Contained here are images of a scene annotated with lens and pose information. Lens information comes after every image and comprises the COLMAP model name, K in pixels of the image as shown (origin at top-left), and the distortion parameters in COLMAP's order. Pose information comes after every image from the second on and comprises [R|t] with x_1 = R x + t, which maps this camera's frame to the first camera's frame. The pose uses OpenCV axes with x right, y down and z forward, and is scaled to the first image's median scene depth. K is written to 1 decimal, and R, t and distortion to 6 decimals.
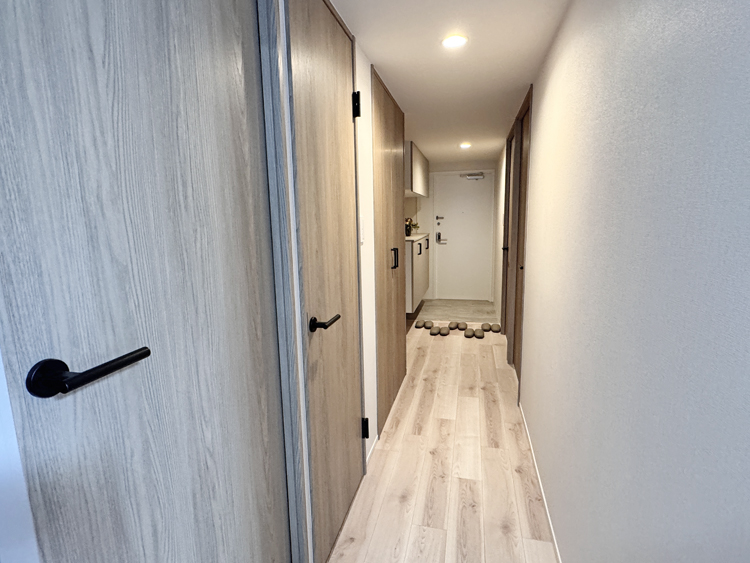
lens RADIAL K [[399.8, 0, 375.0], [0, 399.8, 281.5], [0, 0, 1]] dist [-0.000050, 0.000062]
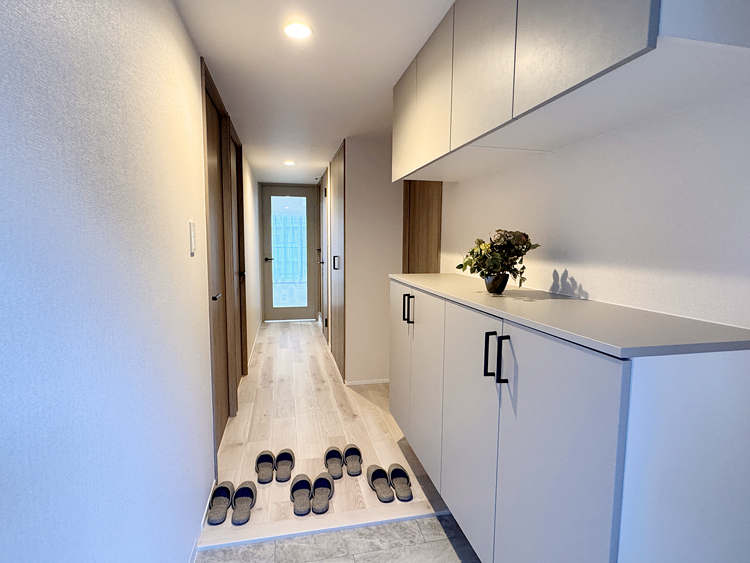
lens RADIAL K [[399.8, 0, 375.0], [0, 399.8, 281.5], [0, 0, 1]] dist [-0.000050, 0.000062]
pose [[-0.897219, 0.064480, -0.436853, 0.437979], [-0.049690, 0.968256, 0.244972, -0.280797], [0.438782, 0.241500, -0.865534, 1.846795]]
